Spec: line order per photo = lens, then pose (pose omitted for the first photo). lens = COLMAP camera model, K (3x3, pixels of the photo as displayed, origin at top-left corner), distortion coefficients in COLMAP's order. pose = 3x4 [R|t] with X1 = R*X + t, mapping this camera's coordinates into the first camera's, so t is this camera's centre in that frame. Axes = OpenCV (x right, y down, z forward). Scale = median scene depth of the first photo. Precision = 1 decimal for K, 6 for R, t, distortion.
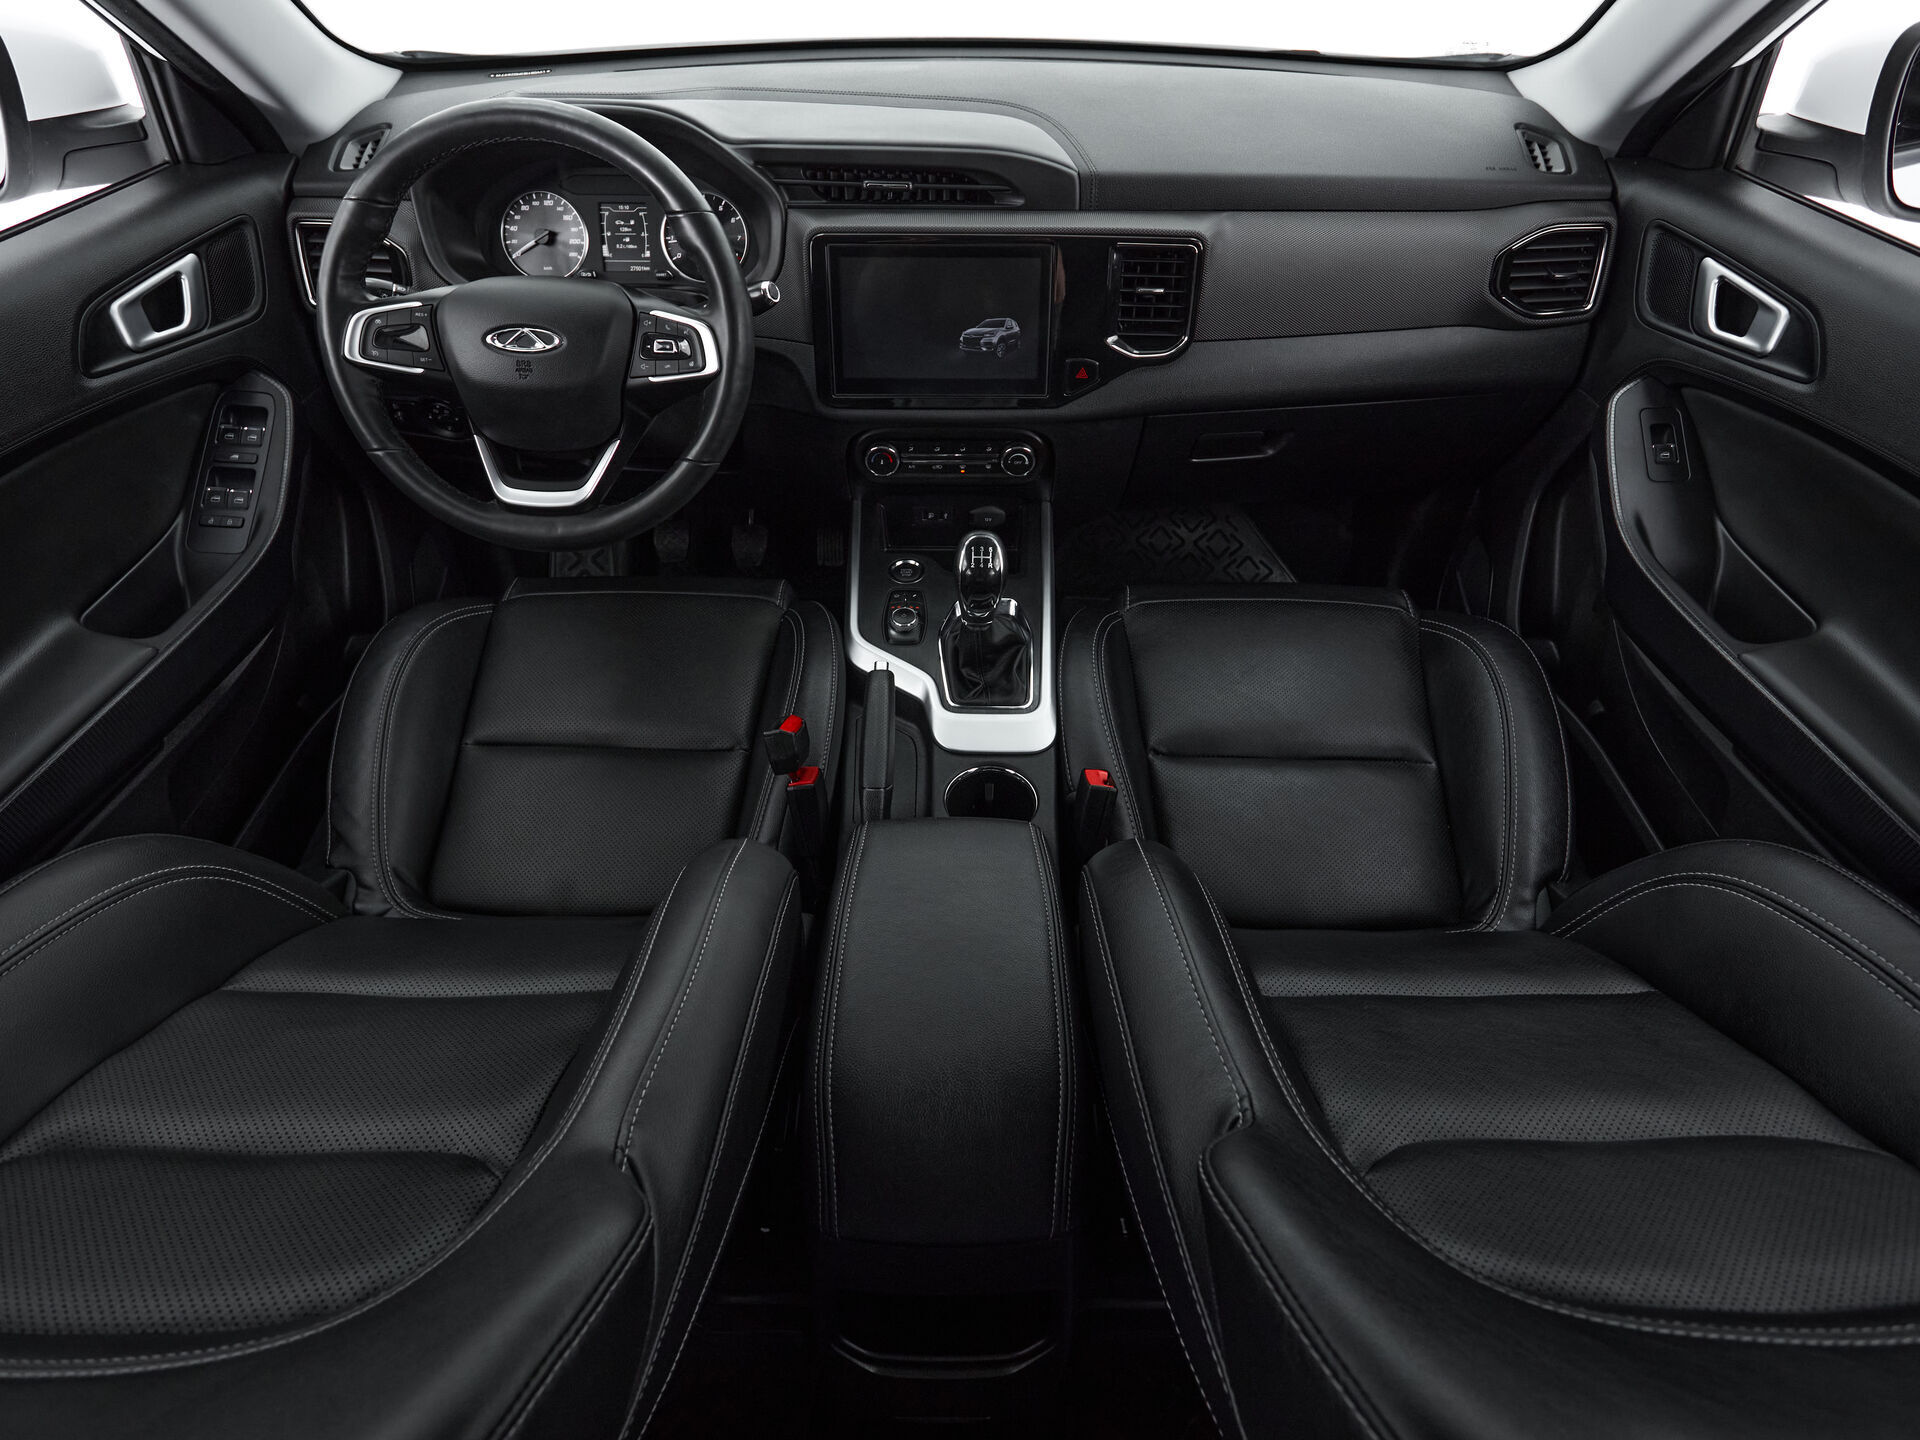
lens RADIAL K [[1062.8, 0, 956.1], [0, 1062.8, 692.1], [0, 0, 1]] dist [0.000565, -0.004805]
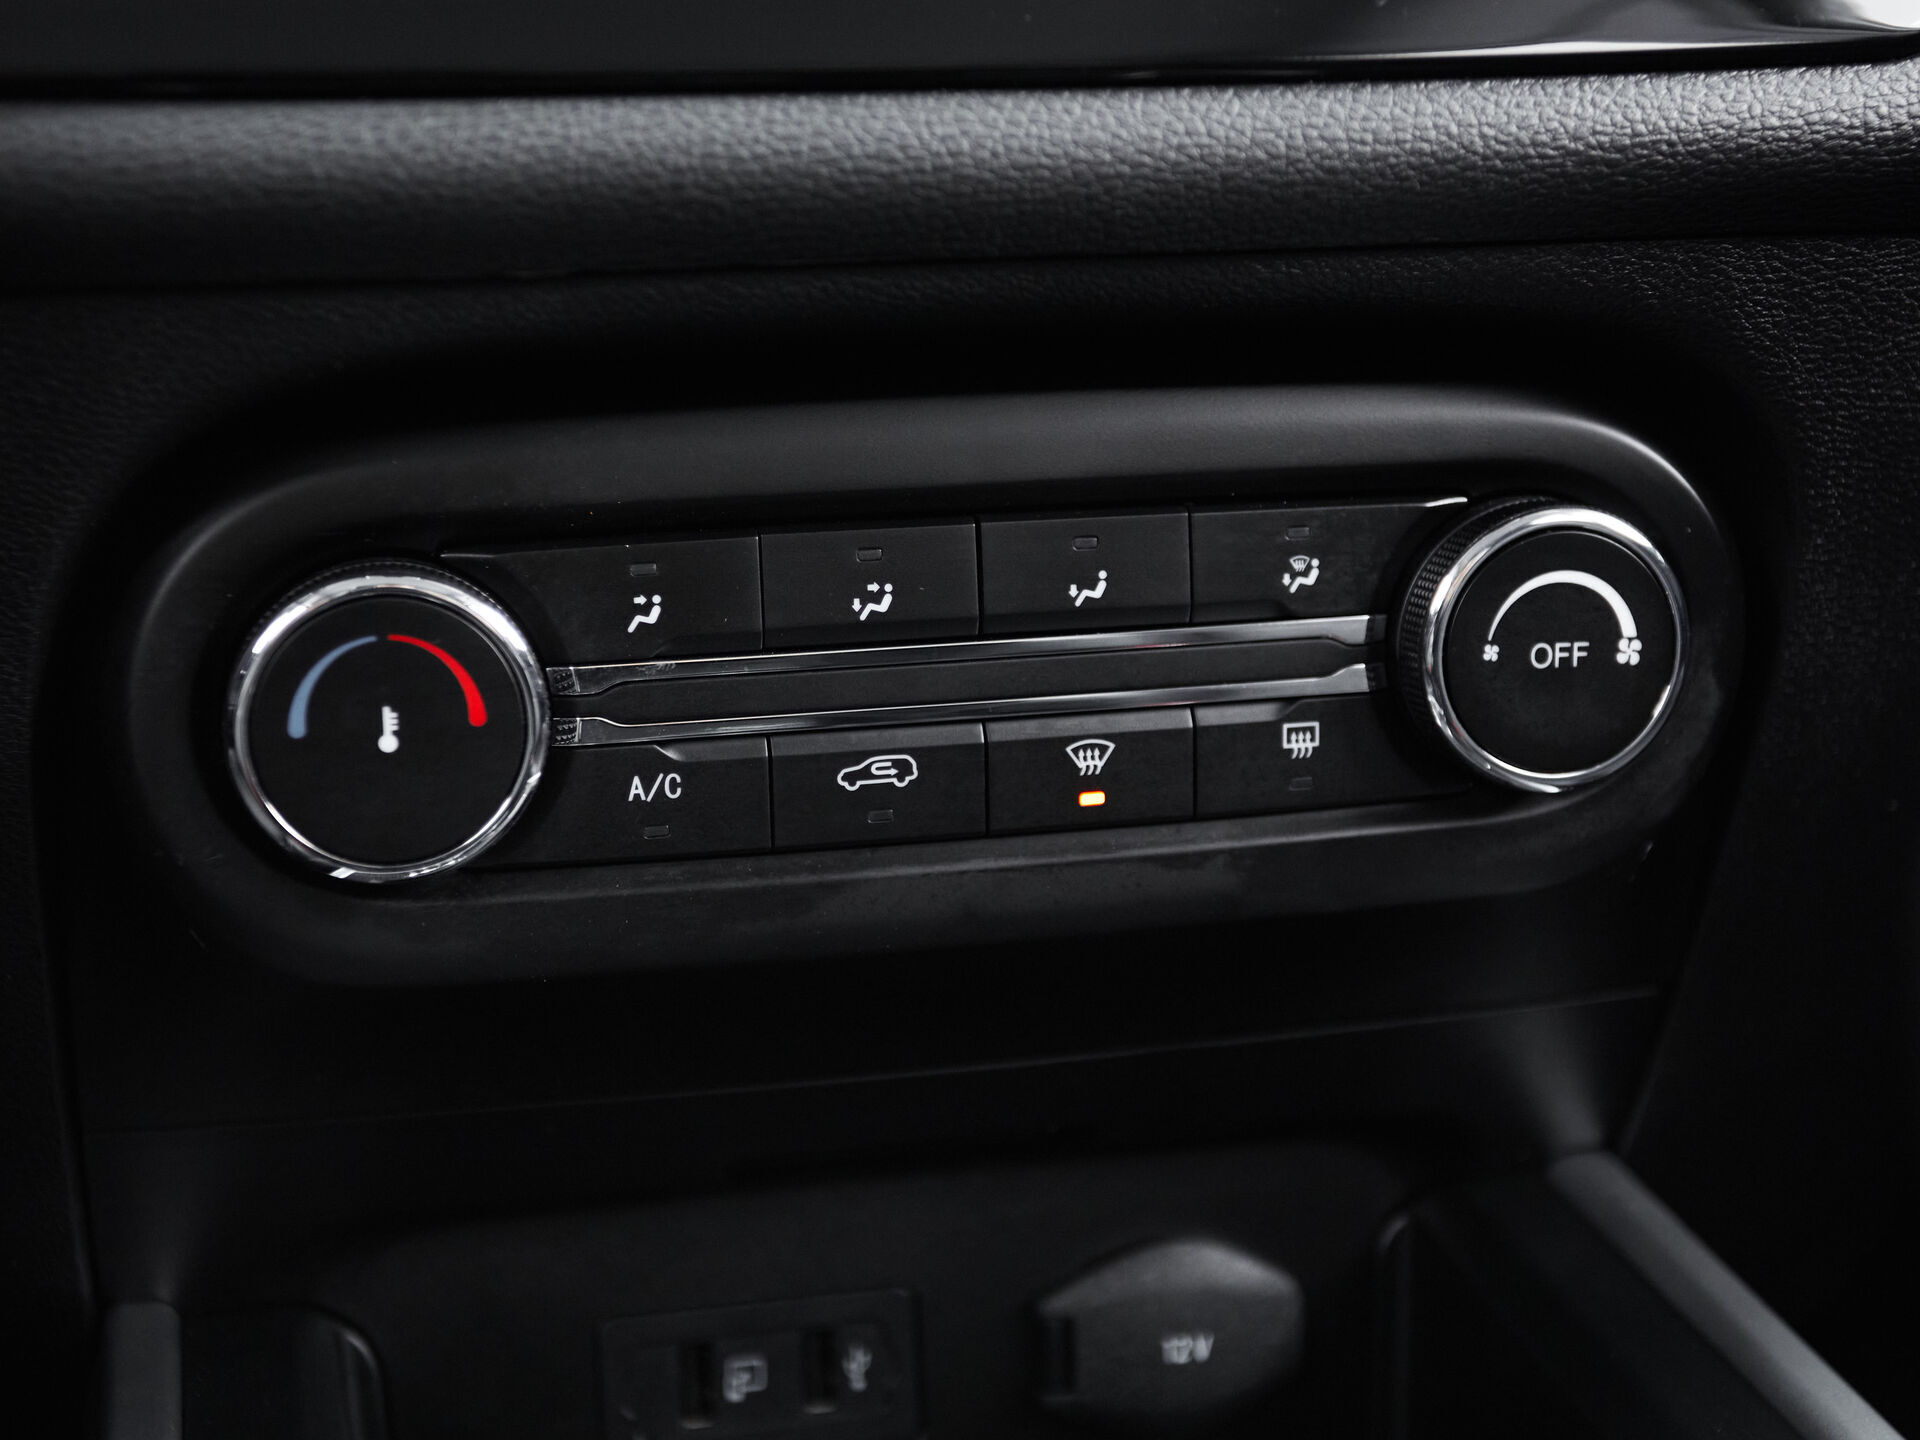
lens RADIAL K [[2844.4, 0, 951.6], [0, 2844.4, 700.8], [0, 0, 1]] dist [0.022787, 0.000000]
pose [[0.970897, -0.068227, 0.229572, -0.089515], [0.182525, 0.831399, -0.524842, -0.063764], [-0.155057, 0.551471, 0.819657, 0.837015]]
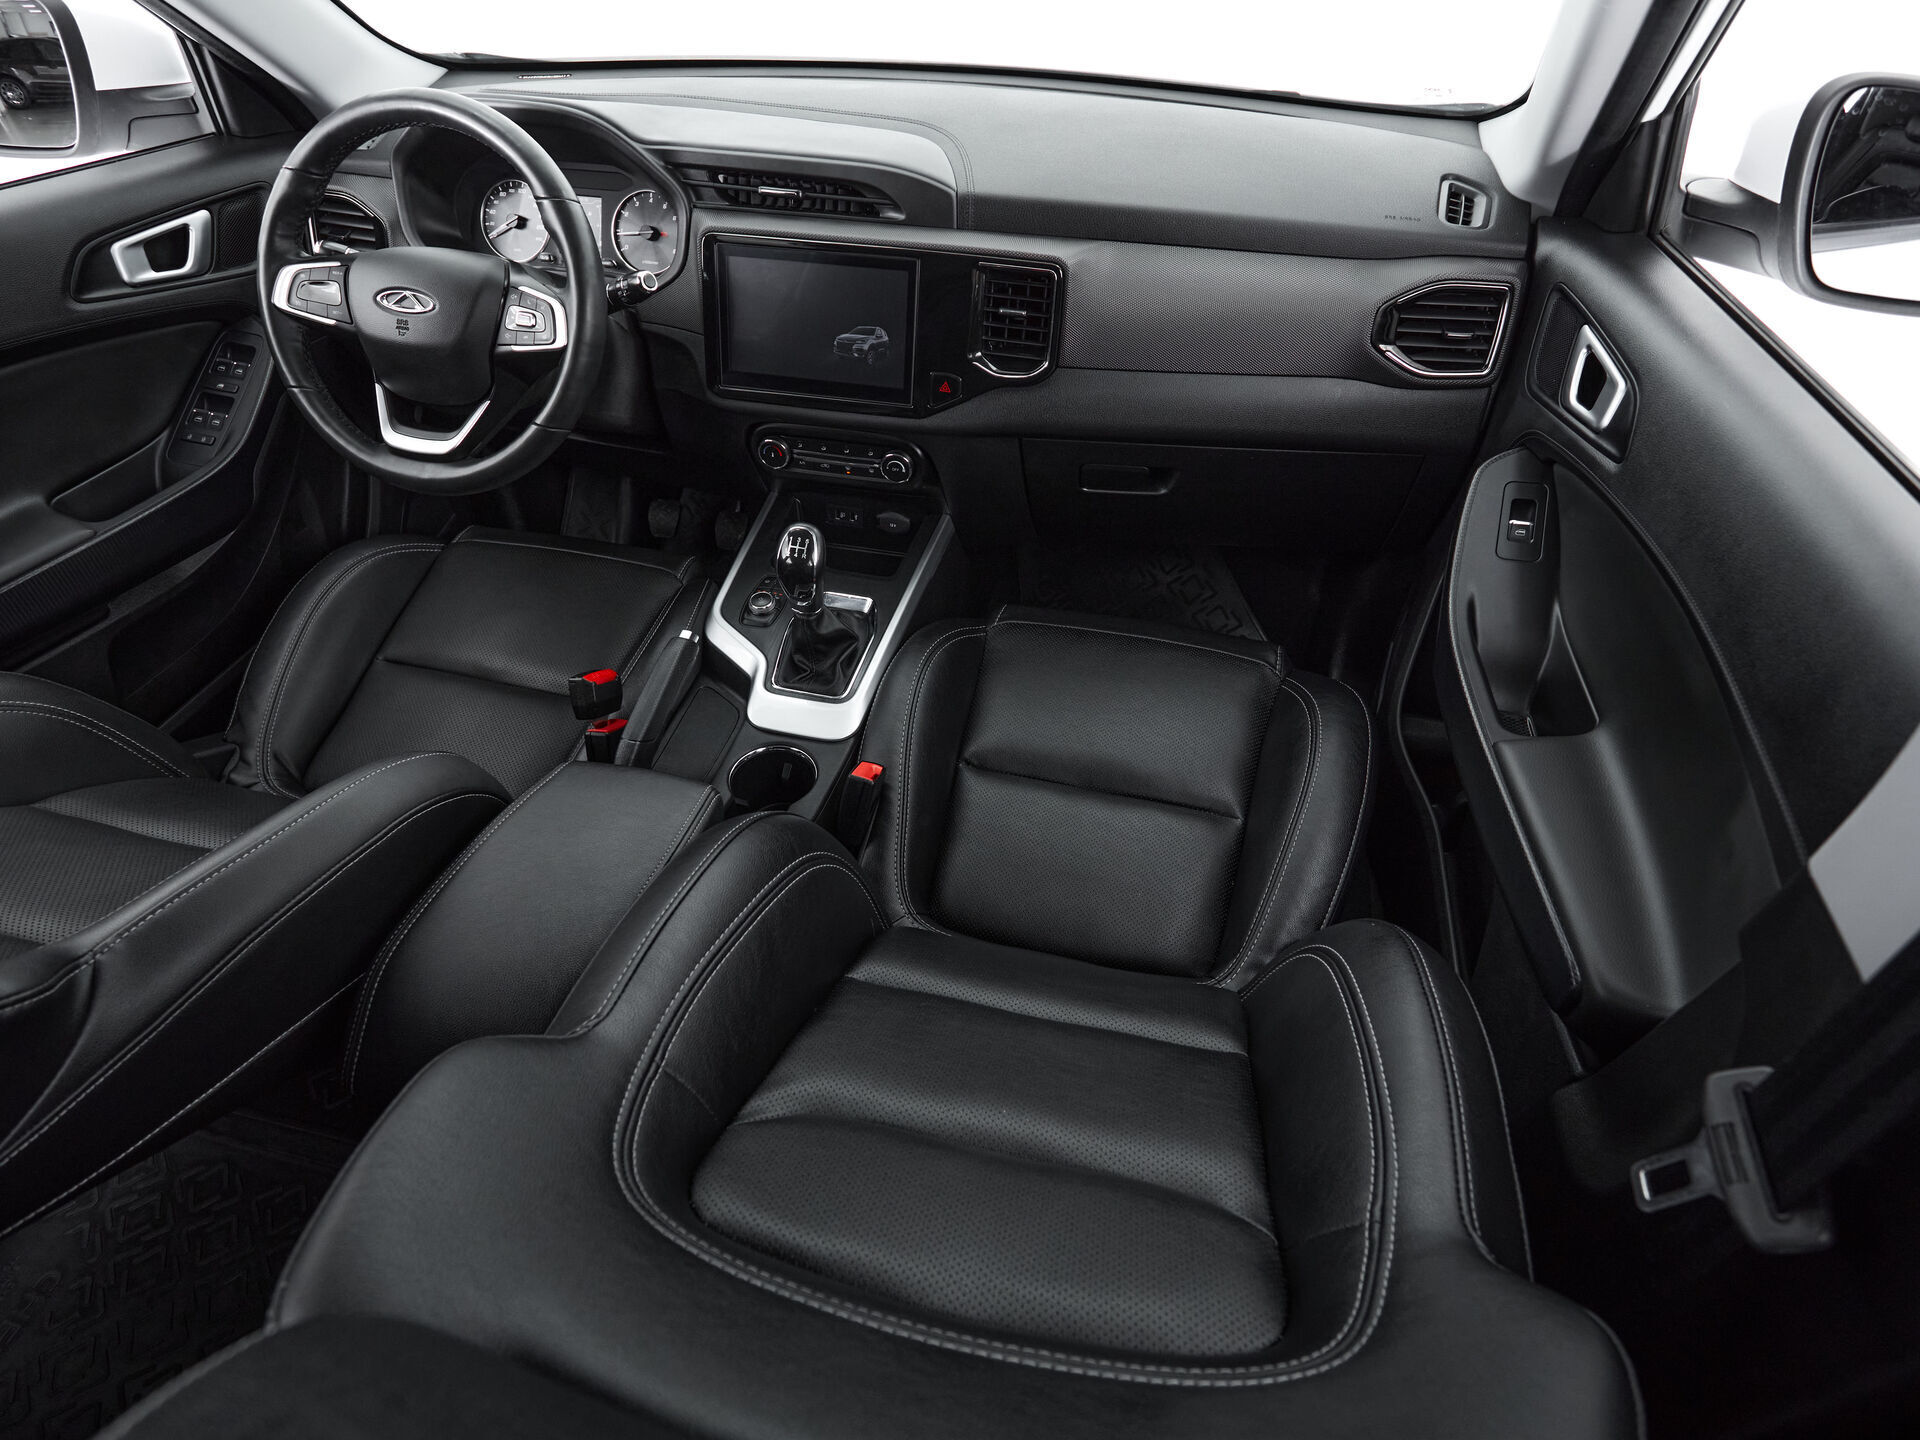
lens RADIAL K [[1062.8, 0, 965.4], [0, 1062.8, 721.0], [0, 0, 1]] dist [0.000565, -0.004805]
pose [[0.972593, 0.153052, -0.175036, 0.379822], [-0.154017, 0.988035, 0.008138, 0.008347], [0.174187, 0.019044, 0.984528, -0.003743]]
